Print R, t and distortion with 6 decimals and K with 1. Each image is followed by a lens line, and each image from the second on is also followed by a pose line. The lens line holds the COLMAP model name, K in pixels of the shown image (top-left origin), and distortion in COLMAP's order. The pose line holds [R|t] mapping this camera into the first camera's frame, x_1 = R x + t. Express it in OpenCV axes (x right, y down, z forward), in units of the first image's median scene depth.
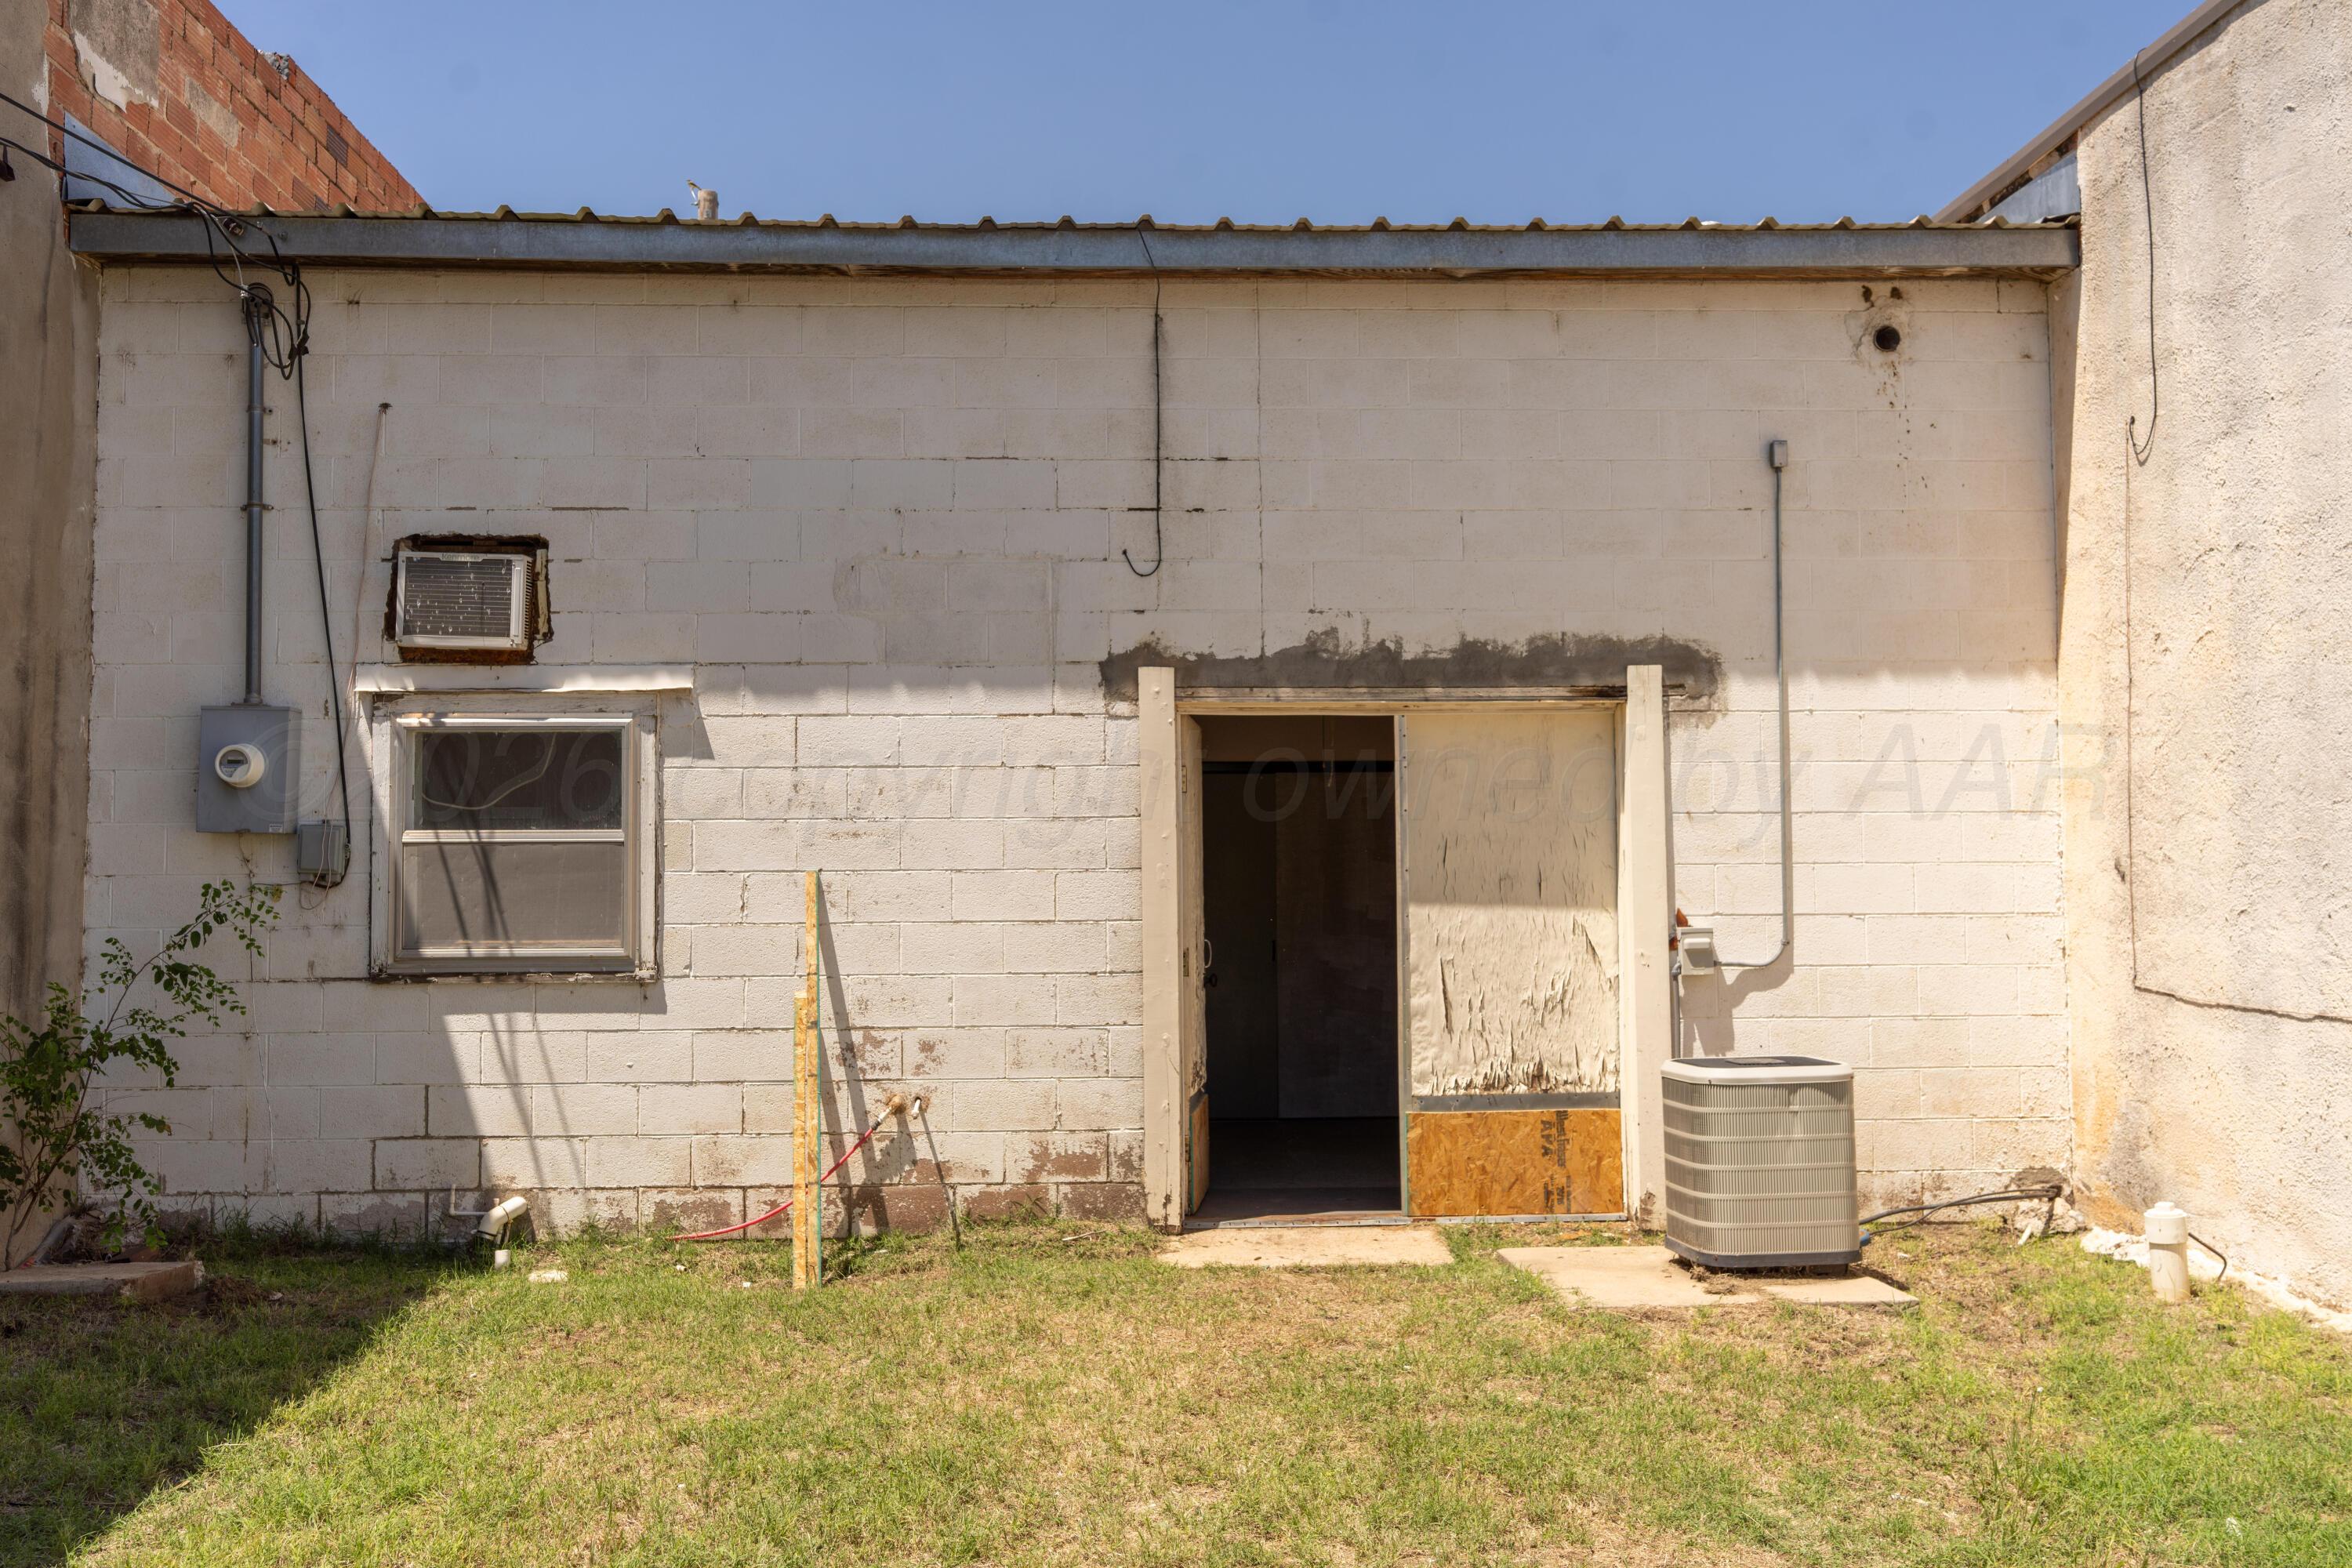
lens RADIAL K [[2175.3, 0, 1176.0], [0, 2175.3, 784.0], [0, 0, 1]] dist [-0.002427, -0.017671]
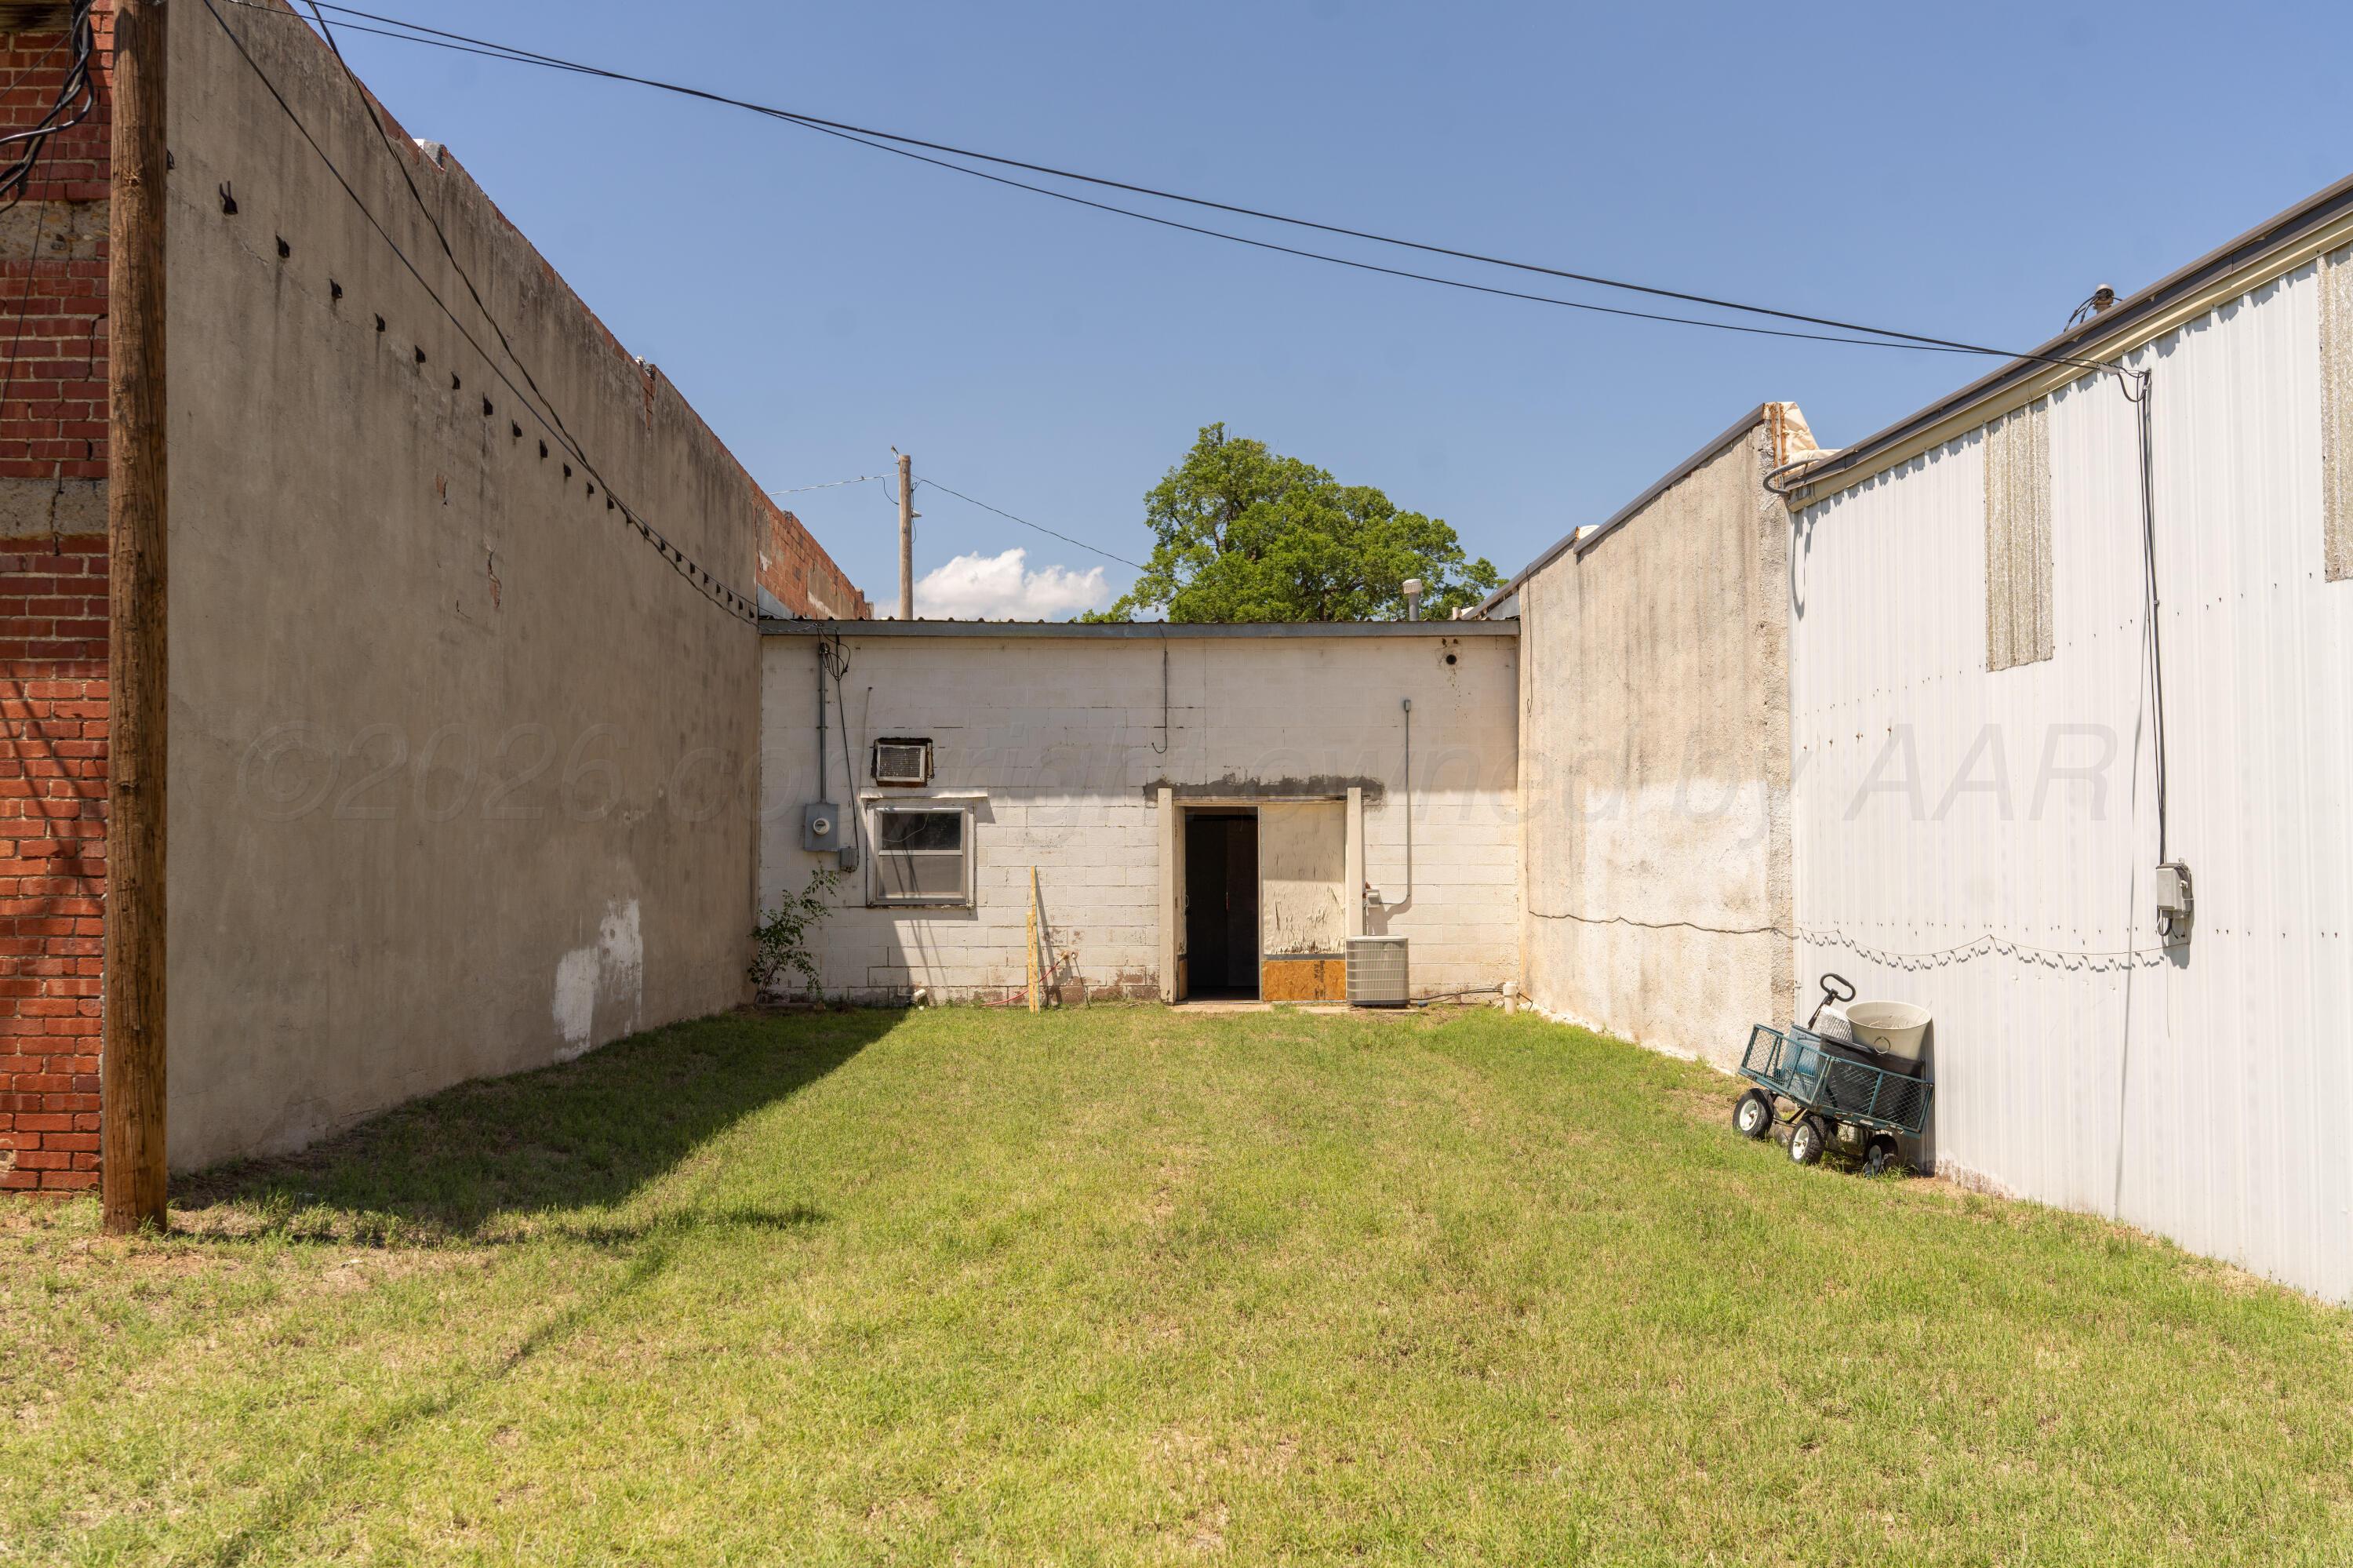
lens RADIAL K [[2176.3, 0, 1176.5], [0, 2176.3, 784.0], [0, 0, 1]] dist [-0.002427, -0.017671]
pose [[0.999867, 0.002709, -0.016062, 0.047086], [-0.002662, 0.999992, 0.002953, -0.067303], [0.016070, -0.002910, 0.999867, -1.616263]]
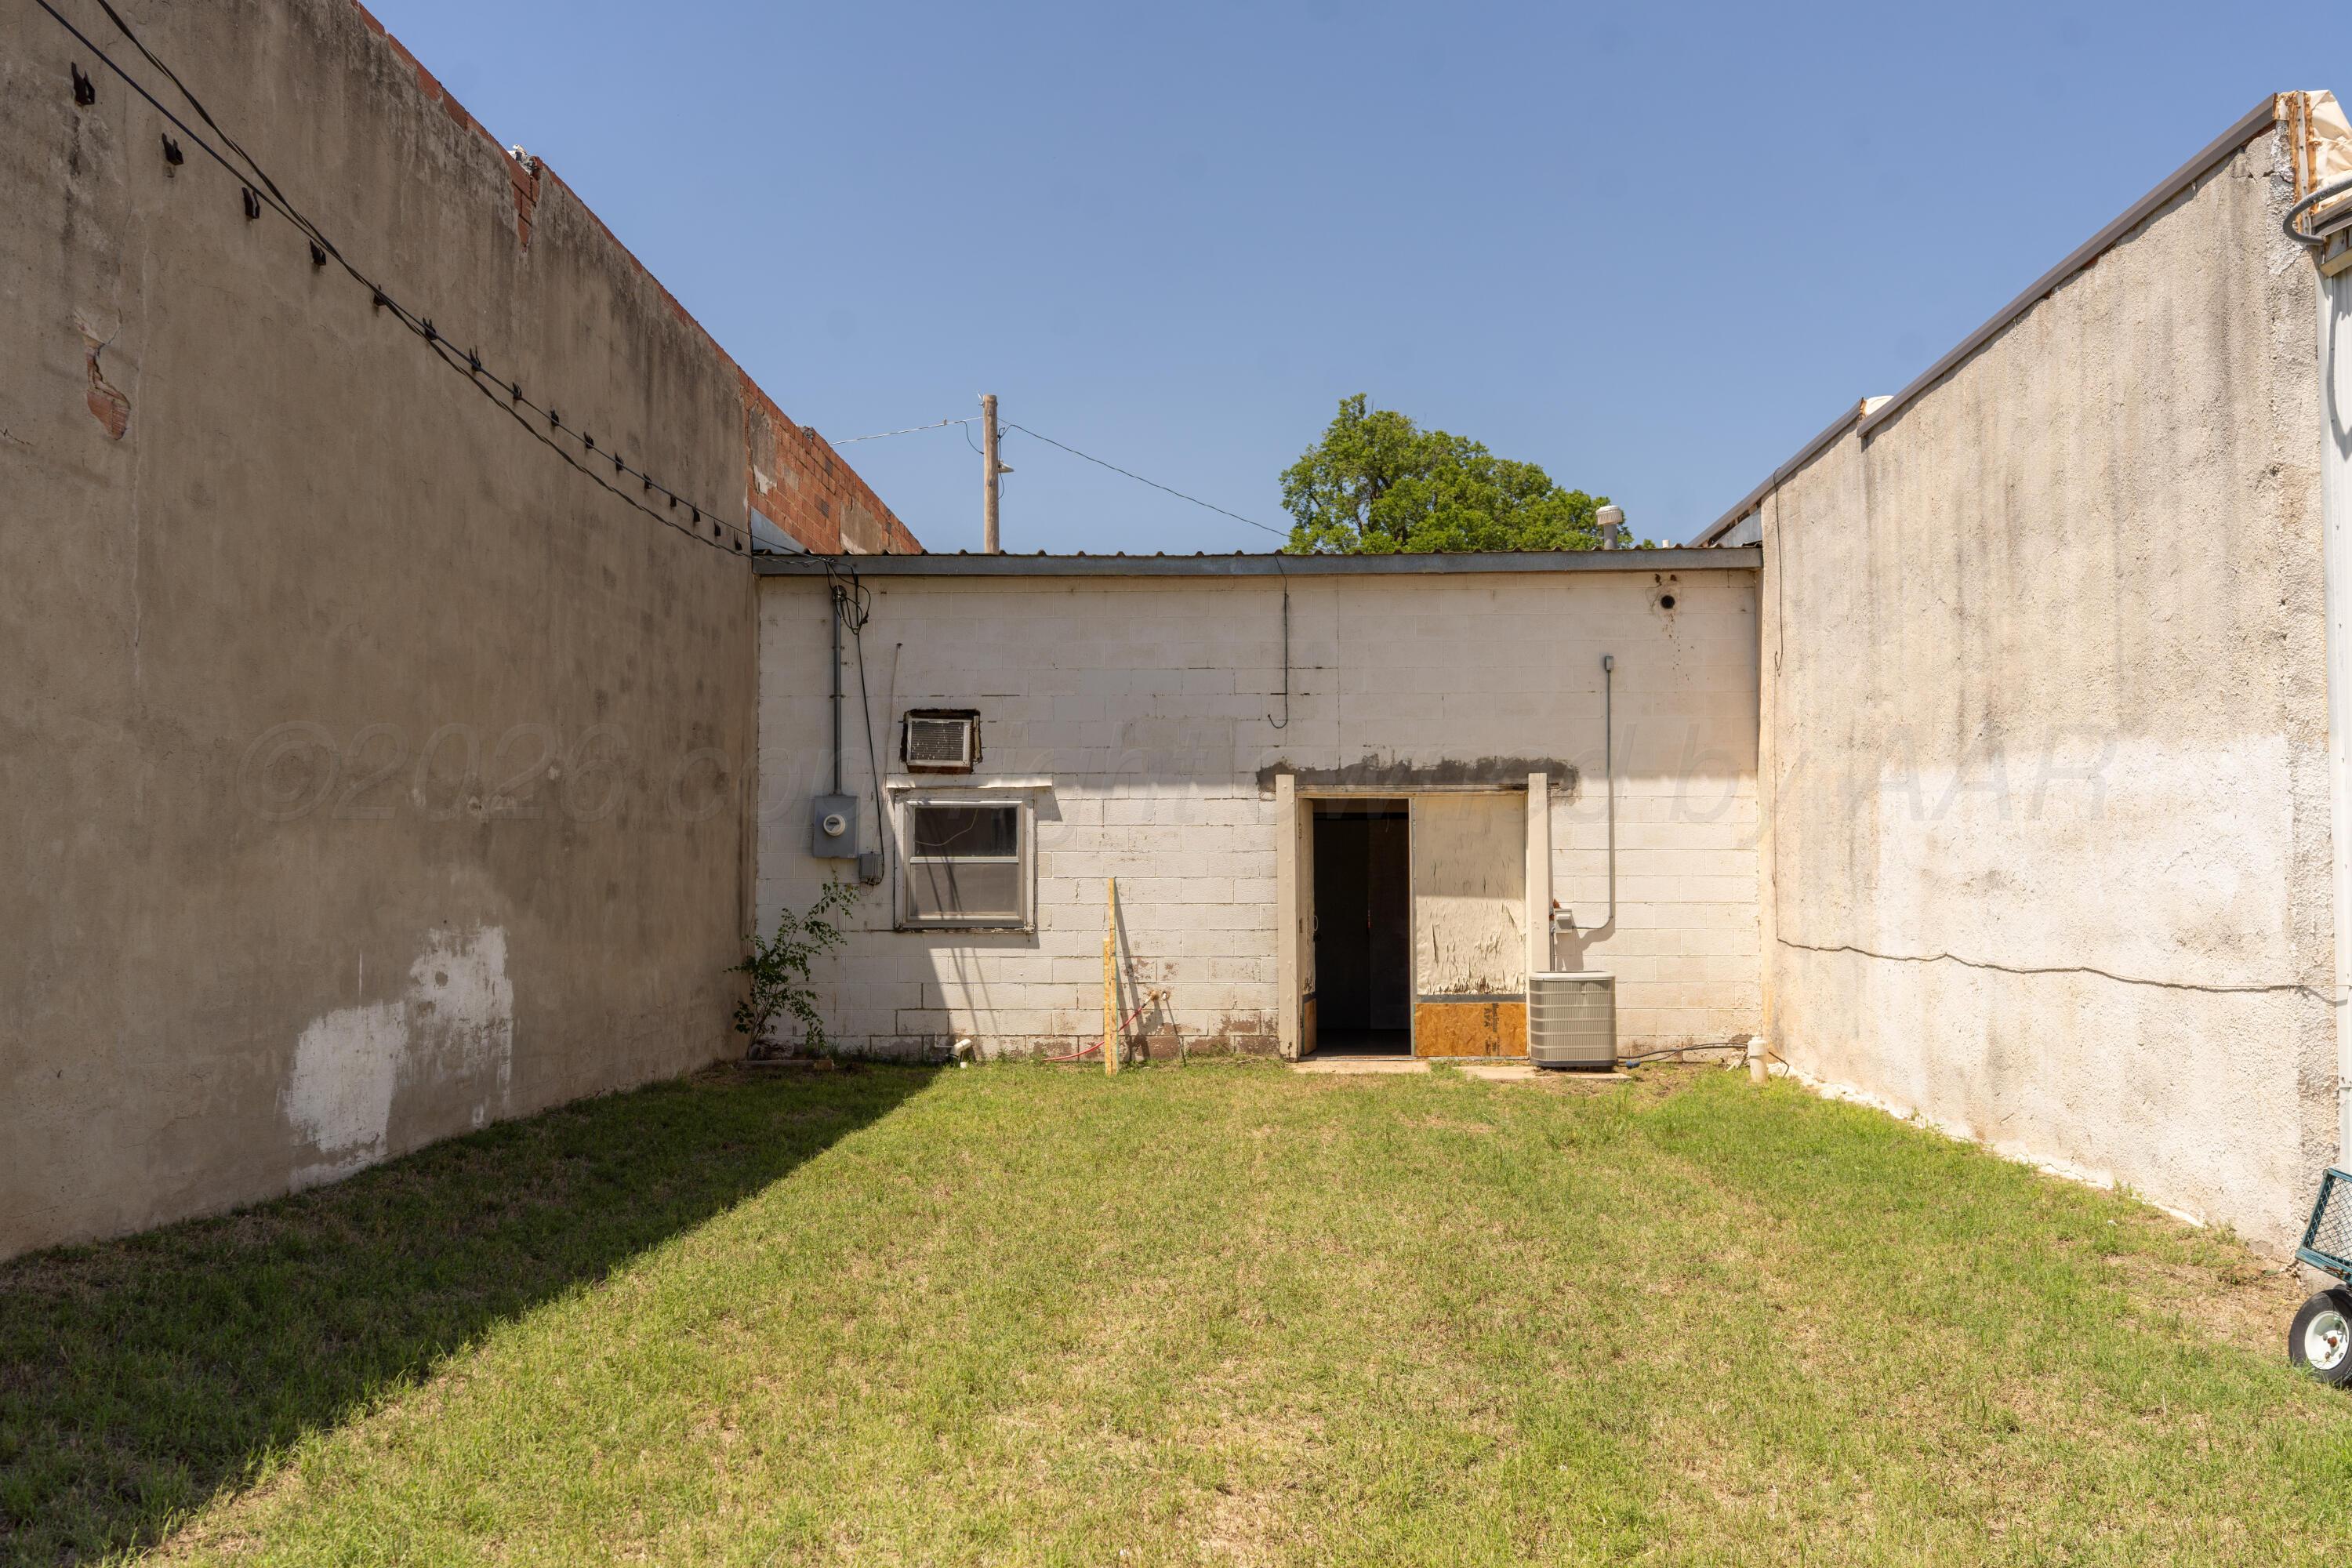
lens RADIAL K [[2175.3, 0, 1176.0], [0, 2175.3, 784.0], [0, 0, 1]] dist [-0.002427, -0.017671]
pose [[0.996568, 0.000612, -0.082780, 0.056047], [-0.000739, 0.999999, -0.001507, -0.042742], [0.082779, 0.001563, 0.996567, -0.977043]]
